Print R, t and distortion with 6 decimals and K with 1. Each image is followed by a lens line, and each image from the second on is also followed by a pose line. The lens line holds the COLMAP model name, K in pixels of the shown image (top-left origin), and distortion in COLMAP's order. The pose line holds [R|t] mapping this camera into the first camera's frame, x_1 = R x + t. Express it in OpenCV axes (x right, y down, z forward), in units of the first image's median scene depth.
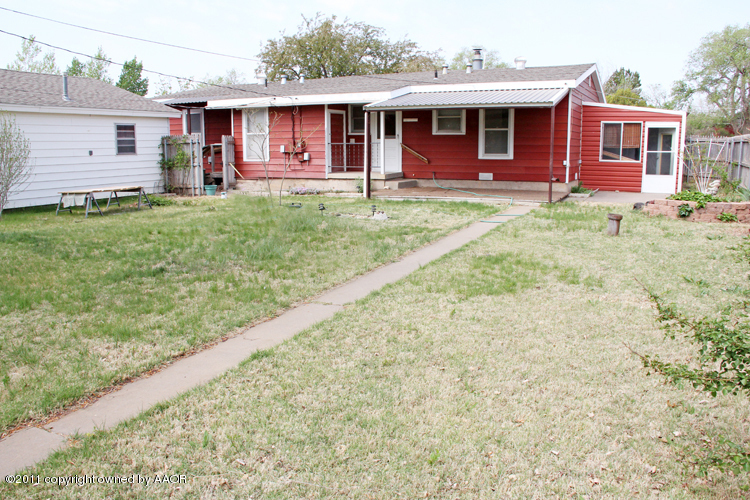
lens RADIAL K [[627.8, 0, 375.0], [0, 627.8, 250.0], [0, 0, 1]] dist [-0.058812, 0.004579]
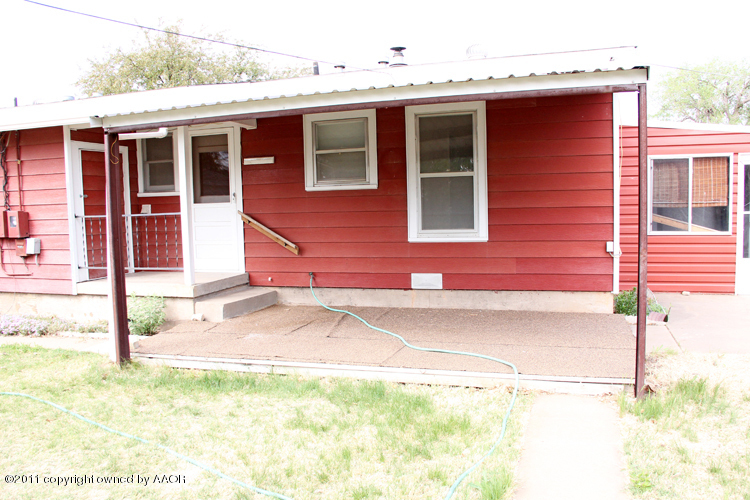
lens RADIAL K [[627.8, 0, 375.0], [0, 627.8, 250.0], [0, 0, 1]] dist [-0.058812, 0.004579]
pose [[0.993863, -0.033522, 0.105412, 0.090782], [0.043738, 0.994405, -0.096154, -0.094112], [-0.101599, 0.100174, 0.989769, 0.541009]]
